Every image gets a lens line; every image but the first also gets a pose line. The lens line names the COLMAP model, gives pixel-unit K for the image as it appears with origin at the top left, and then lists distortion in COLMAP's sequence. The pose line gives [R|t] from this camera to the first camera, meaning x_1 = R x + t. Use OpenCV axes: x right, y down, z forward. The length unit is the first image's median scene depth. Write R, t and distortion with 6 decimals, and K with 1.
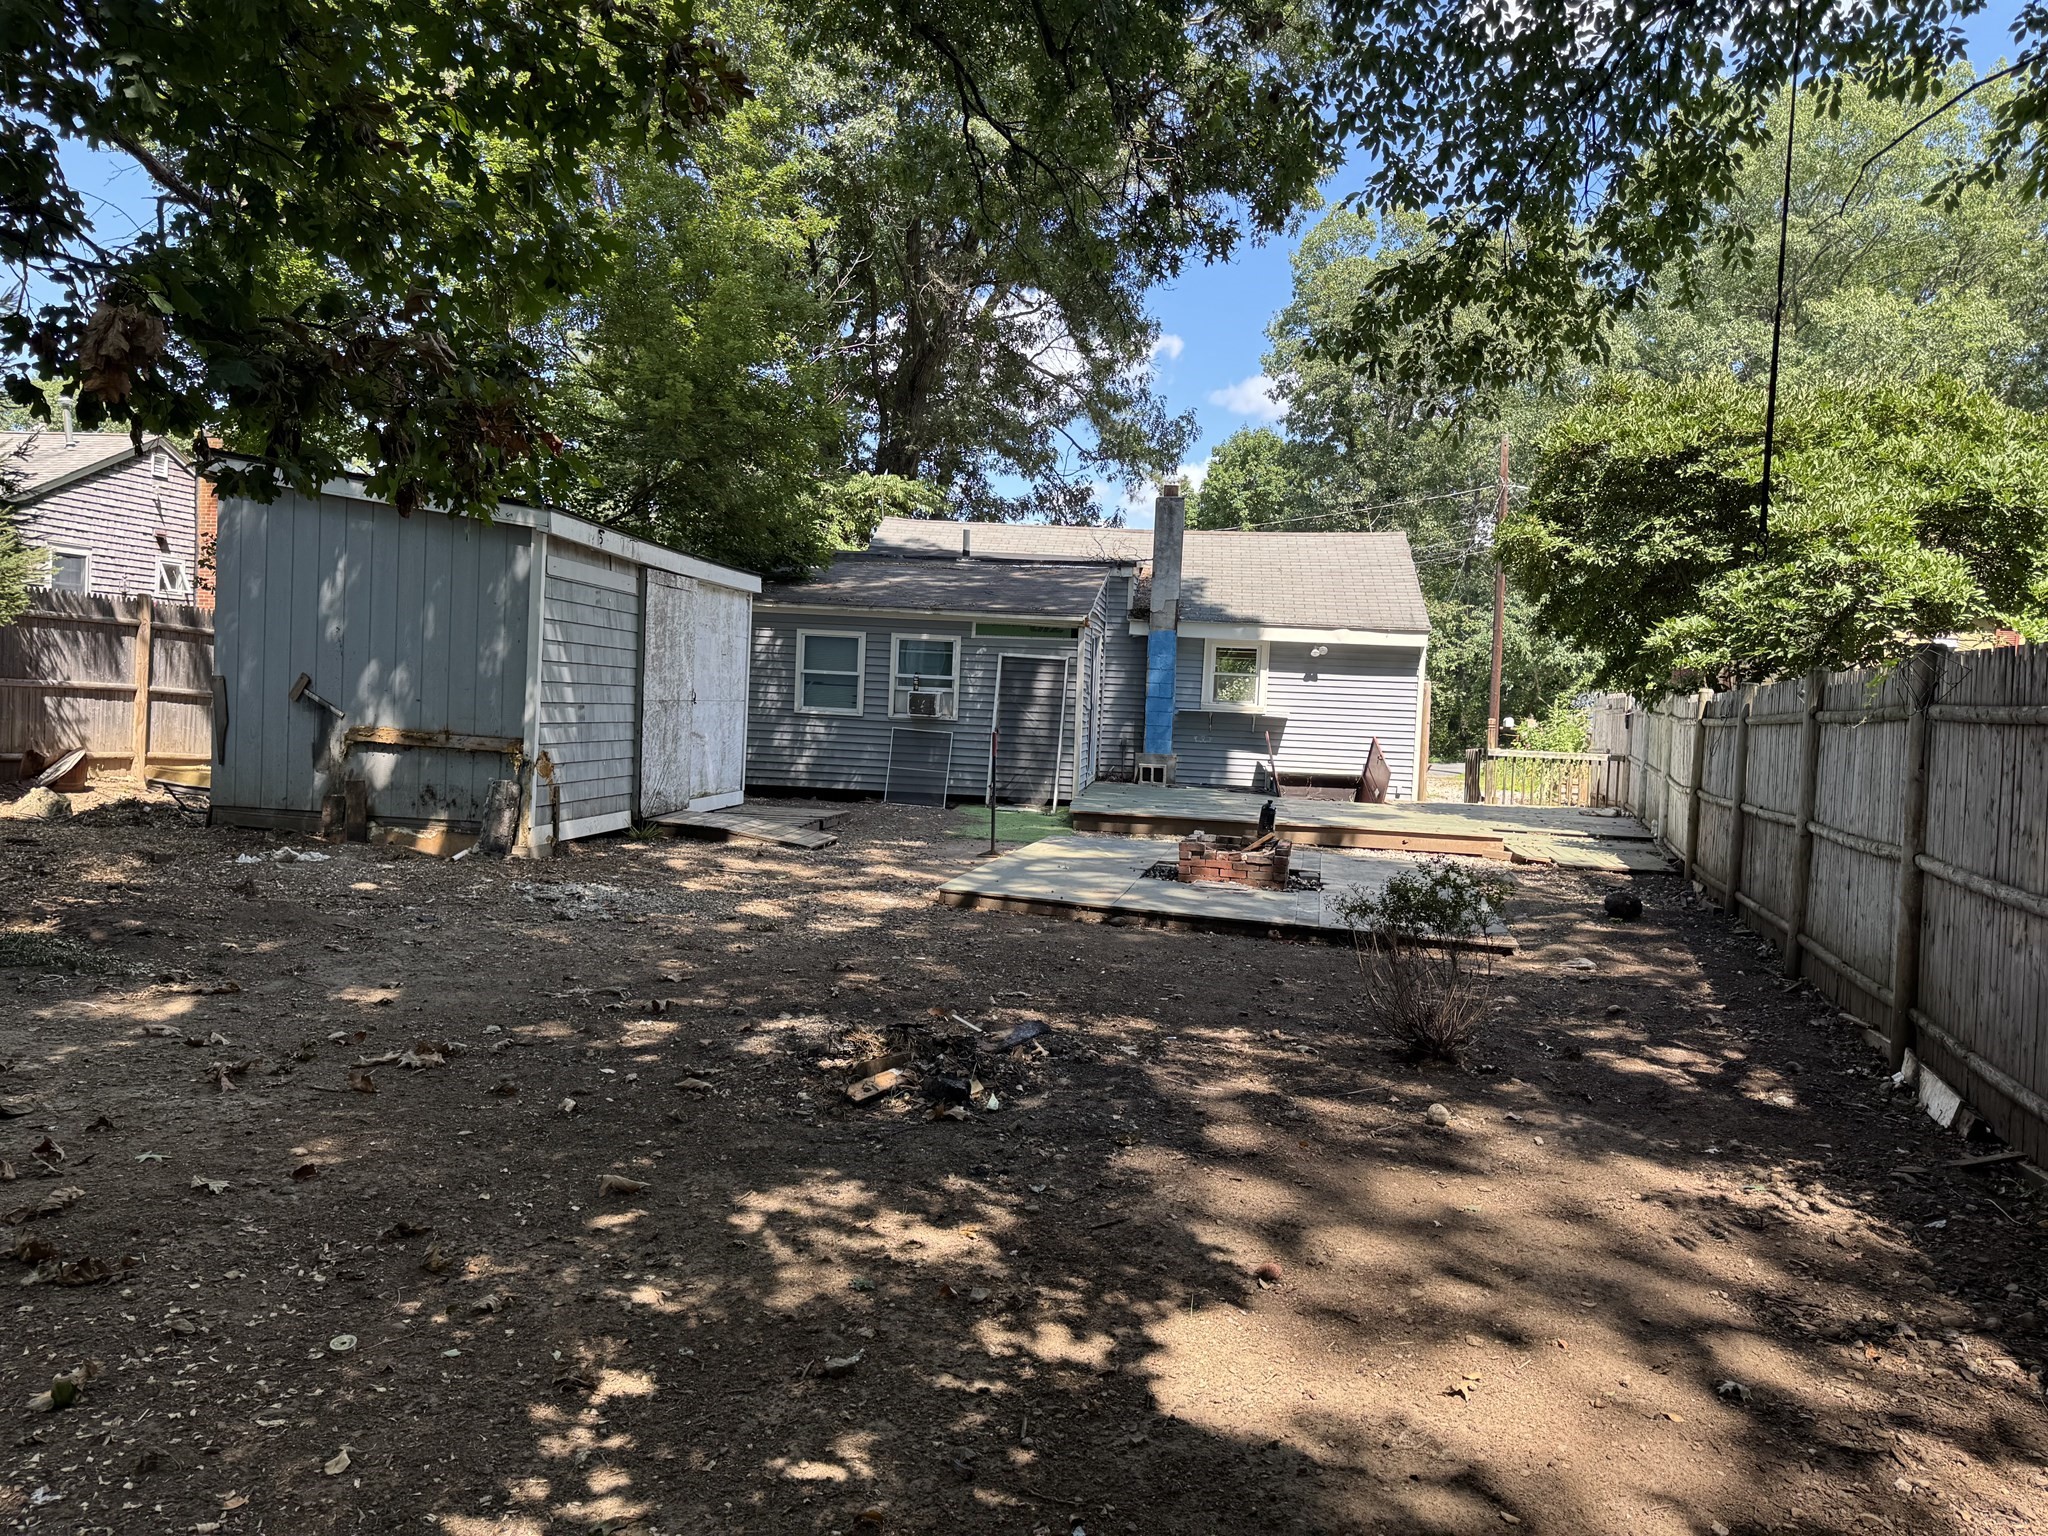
lens RADIAL K [[1436.2, 0, 1016.0], [0, 1436.2, 761.1], [0, 0, 1]] dist [0.055702, -0.075888]
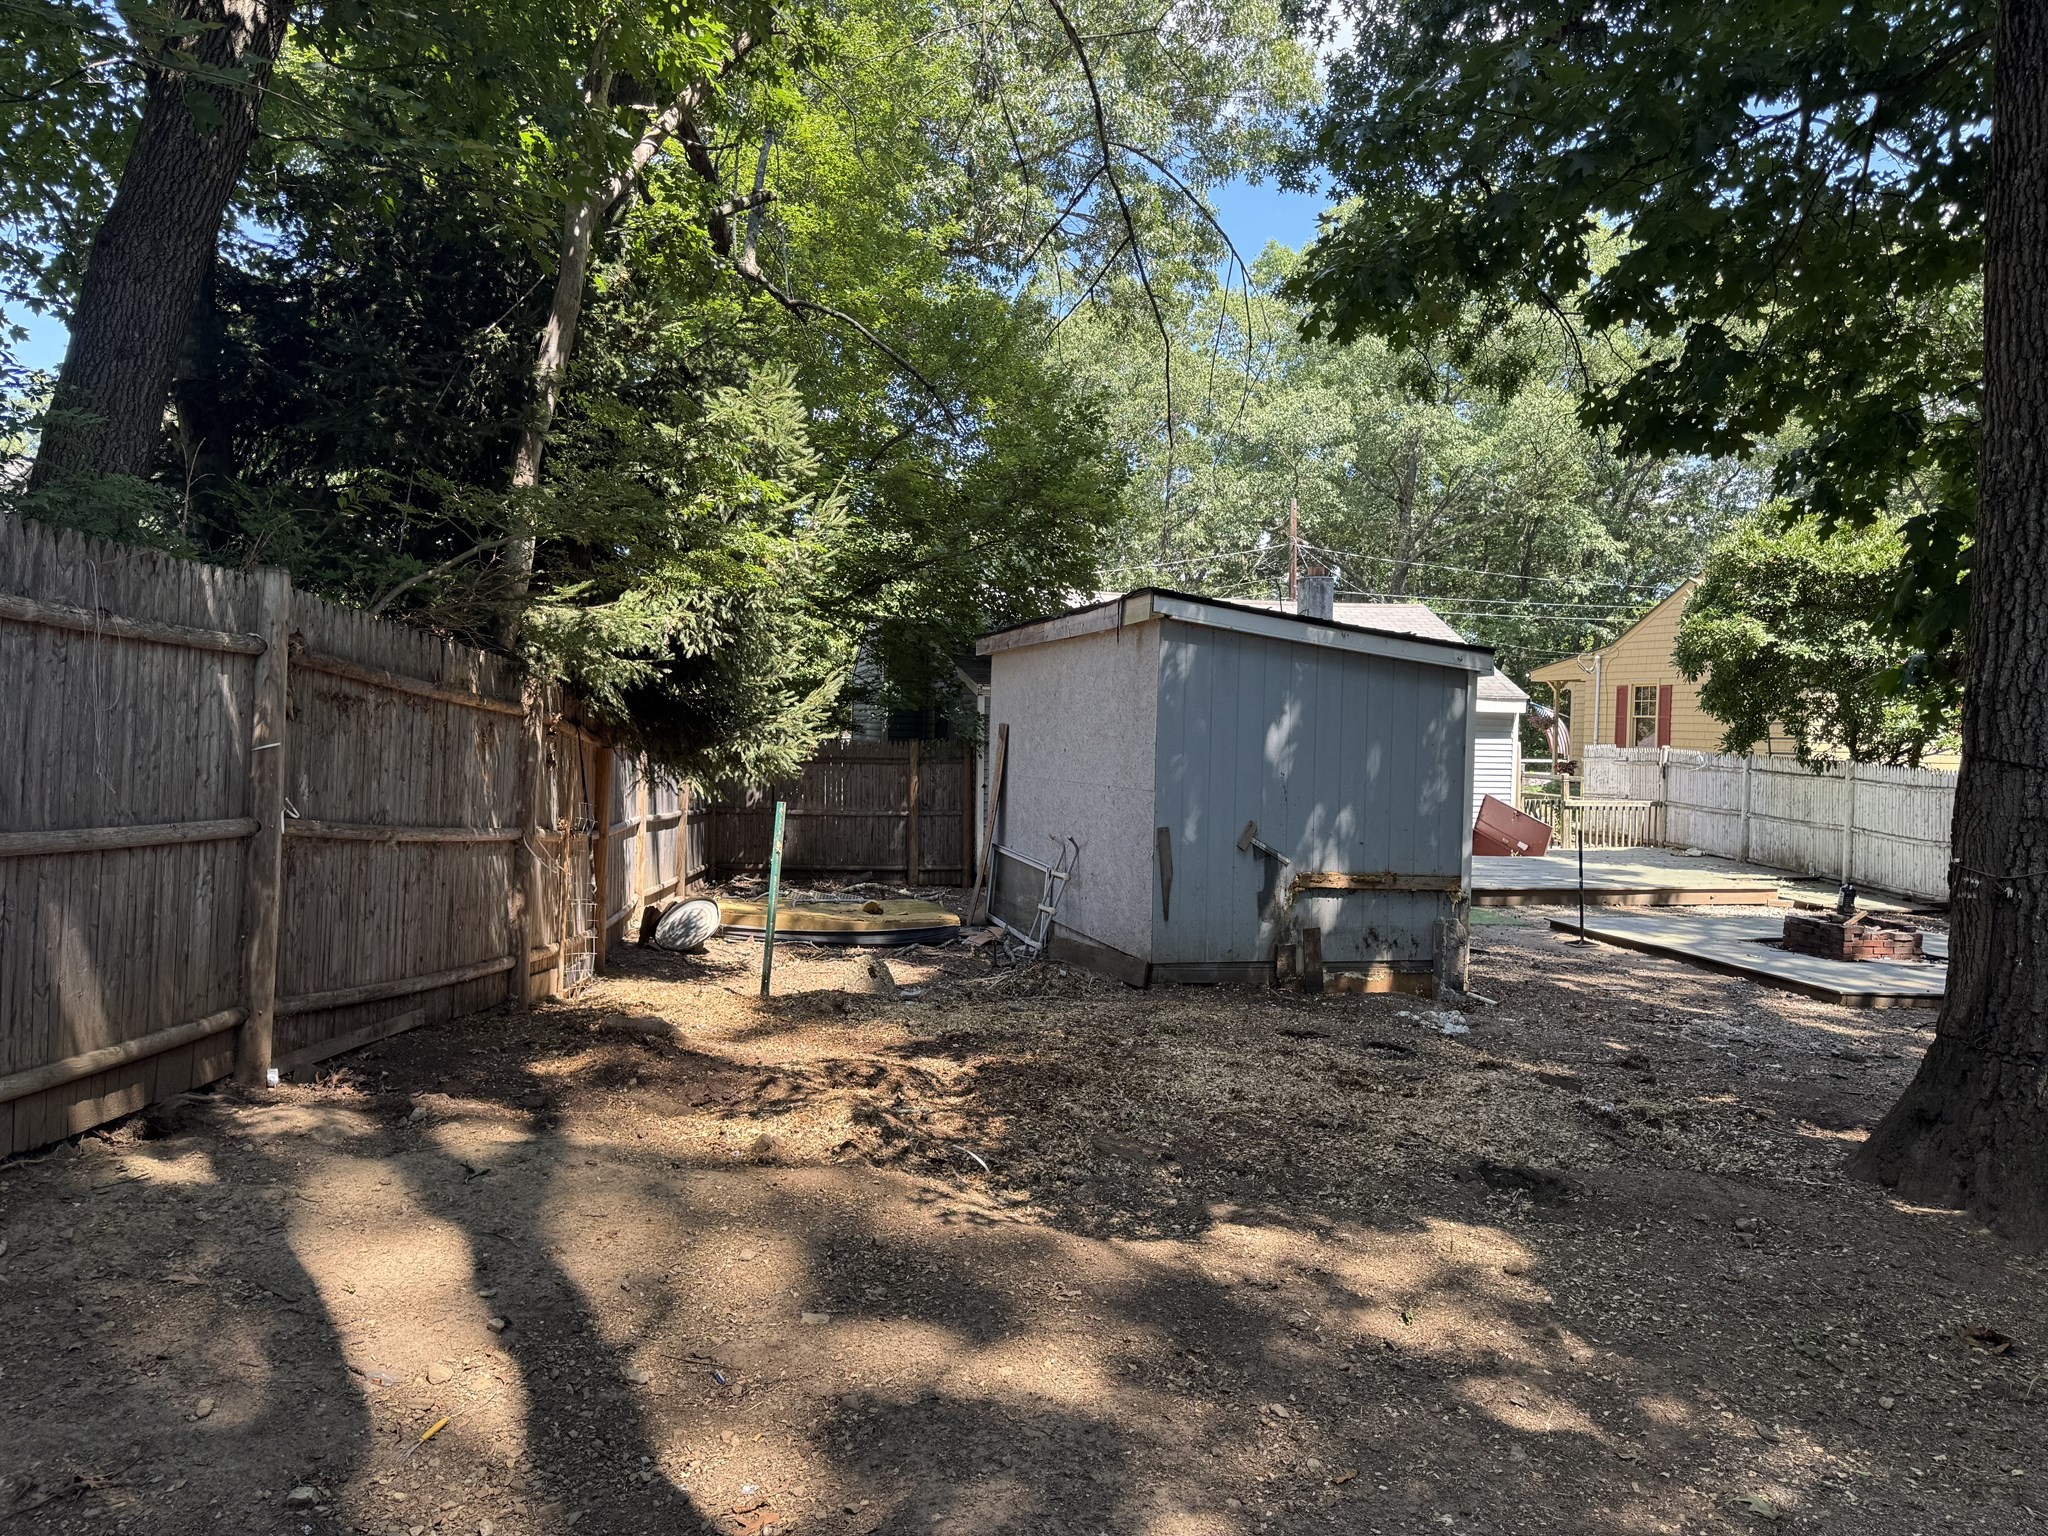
lens RADIAL K [[1436.2, 0, 1016.0], [0, 1436.2, 761.1], [0, 0, 1]] dist [0.055702, -0.075888]
pose [[0.930449, -0.030698, 0.365134, -1.114693], [0.032821, 0.999461, 0.000392, -0.119500], [-0.364949, 0.011619, 0.930955, 0.179988]]
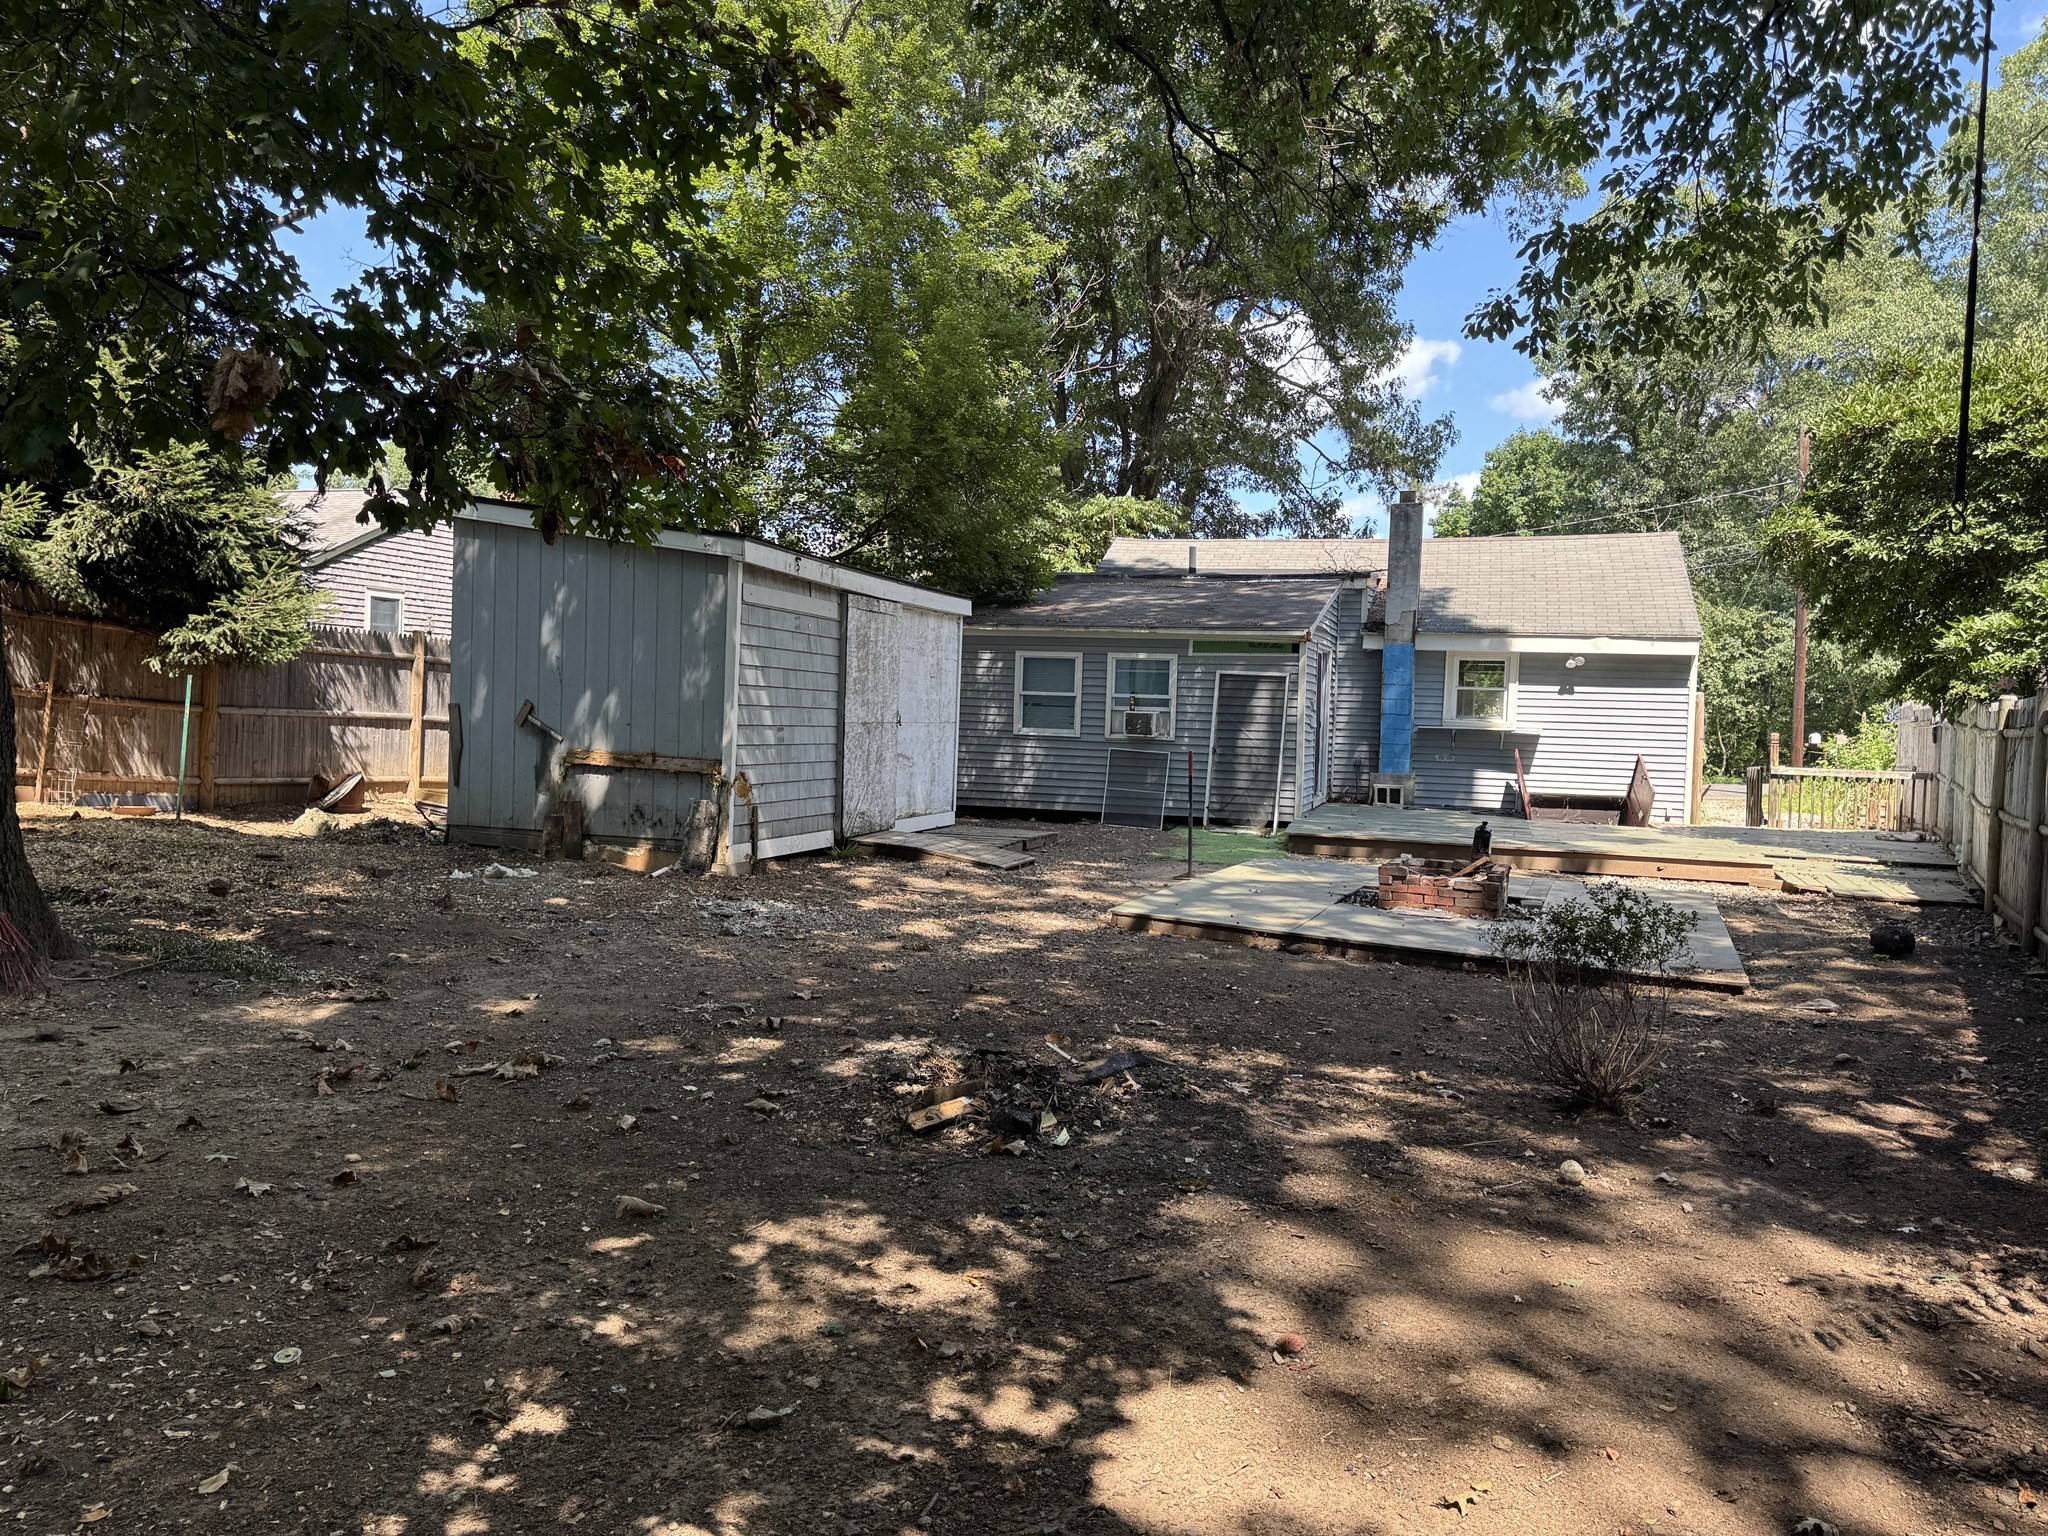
lens RADIAL K [[1433.4, 0, 1024.0], [0, 1433.4, 768.0], [0, 0, 1]] dist [0.034778, -0.040151]
pose [[0.982219, -0.005606, -0.187653, 0.071416], [0.003415, 0.999922, -0.011996, 0.003422], [0.187706, 0.011142, 0.982162, 0.036882]]
